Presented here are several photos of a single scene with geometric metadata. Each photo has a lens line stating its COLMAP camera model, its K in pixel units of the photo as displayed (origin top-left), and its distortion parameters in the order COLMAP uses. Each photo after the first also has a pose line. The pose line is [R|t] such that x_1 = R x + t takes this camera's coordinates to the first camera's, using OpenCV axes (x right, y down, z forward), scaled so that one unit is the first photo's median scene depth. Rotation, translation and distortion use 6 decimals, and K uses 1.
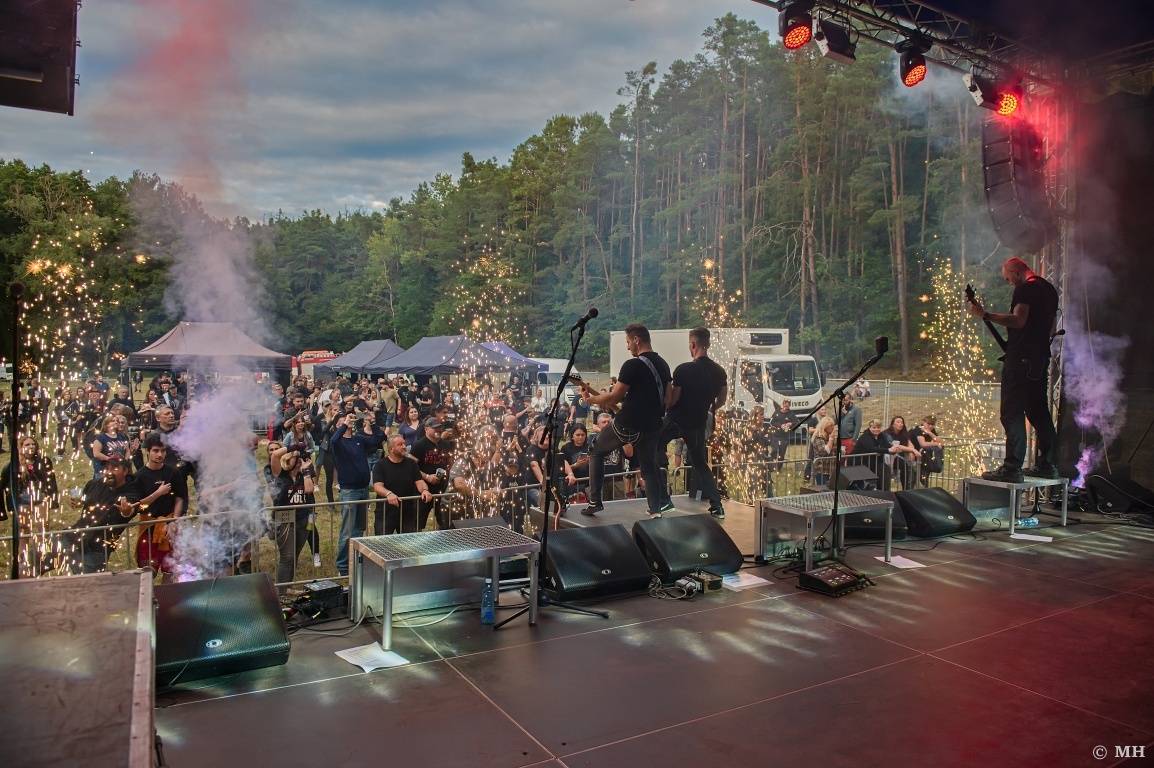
lens RADIAL K [[813.7, 0, 577.0], [0, 813.7, 384.0], [0, 0, 1]] dist [-0.003250, -0.006914]
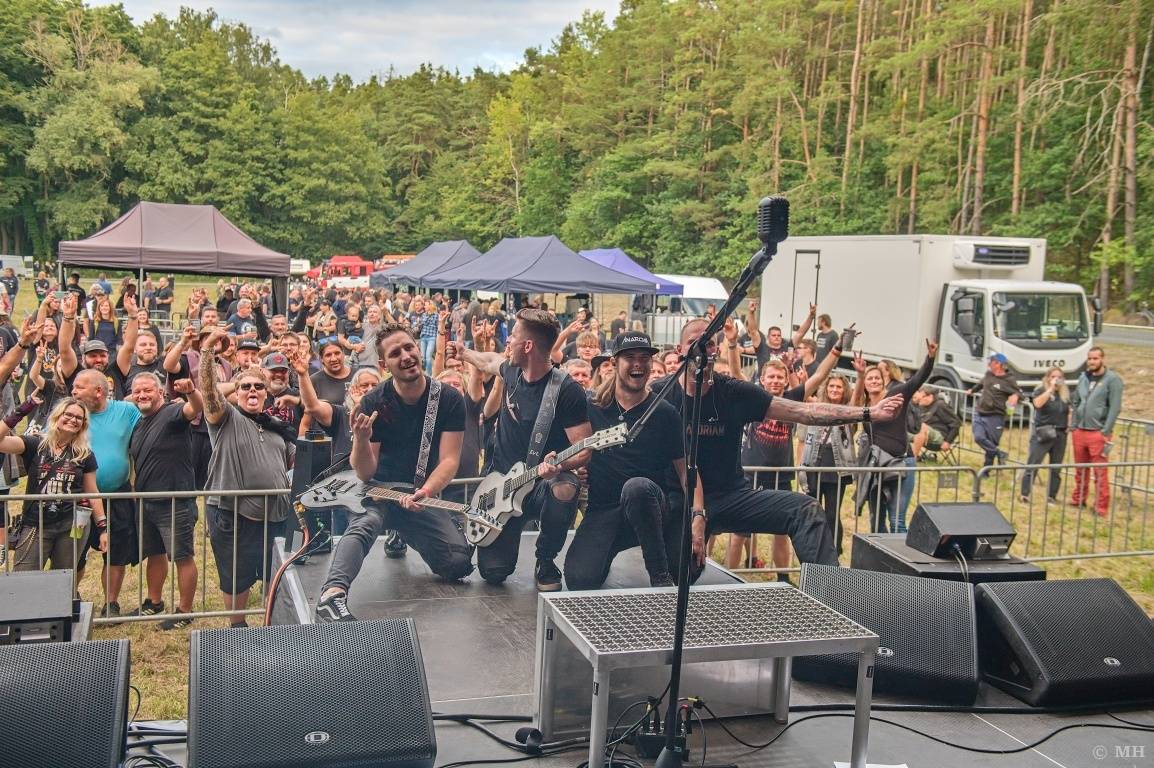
lens RADIAL K [[1103.5, 0, 581.6], [0, 1103.5, 385.8], [0, 0, 1]] dist [0.054841, 0.010114]
pose [[0.981130, 0.057044, -0.184744, 0.061582], [-0.044716, 0.996528, 0.070227, -0.001201], [0.188108, -0.060641, 0.980274, 0.084314]]
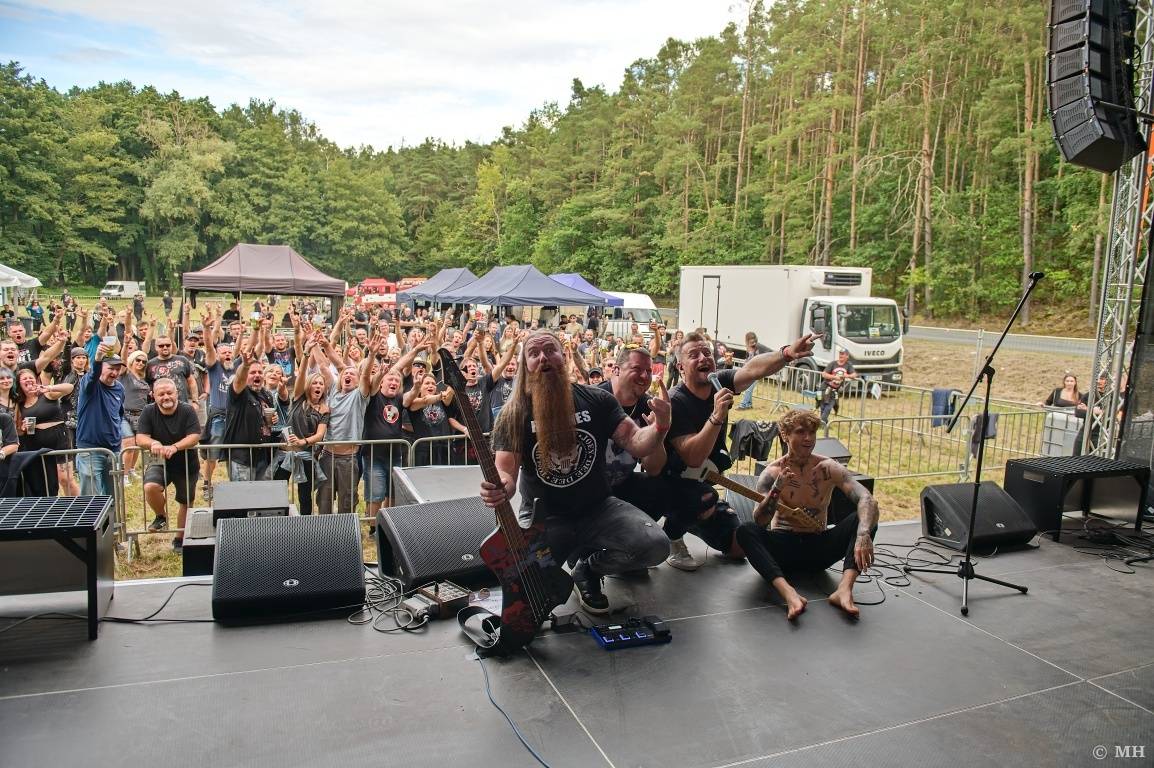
lens RADIAL K [[810.0, 0, 584.4], [0, 810.0, 386.4], [0, 0, 1]] dist [-0.017921, -0.000236]
pose [[0.989651, 0.049558, -0.134668, 0.057085], [-0.038137, 0.995556, 0.086105, -0.002482], [0.138337, -0.080078, 0.987143, 0.054037]]
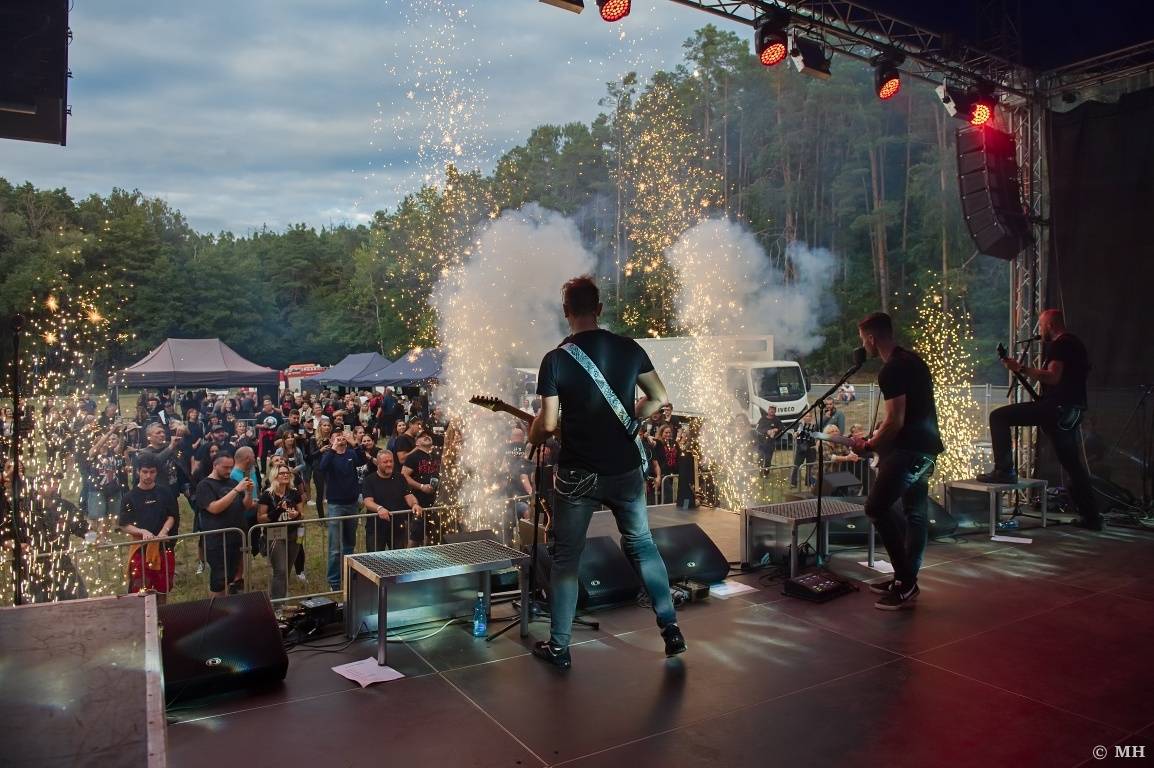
lens RADIAL K [[813.3, 0, 574.0], [0, 813.3, 384.8], [0, 0, 1]] dist [-0.009885, -0.000120]
pose [[0.999774, -0.017853, 0.011548, 0.000240], [0.017959, 0.999797, -0.009114, -0.001256], [-0.011383, 0.009320, 0.999892, -0.003112]]
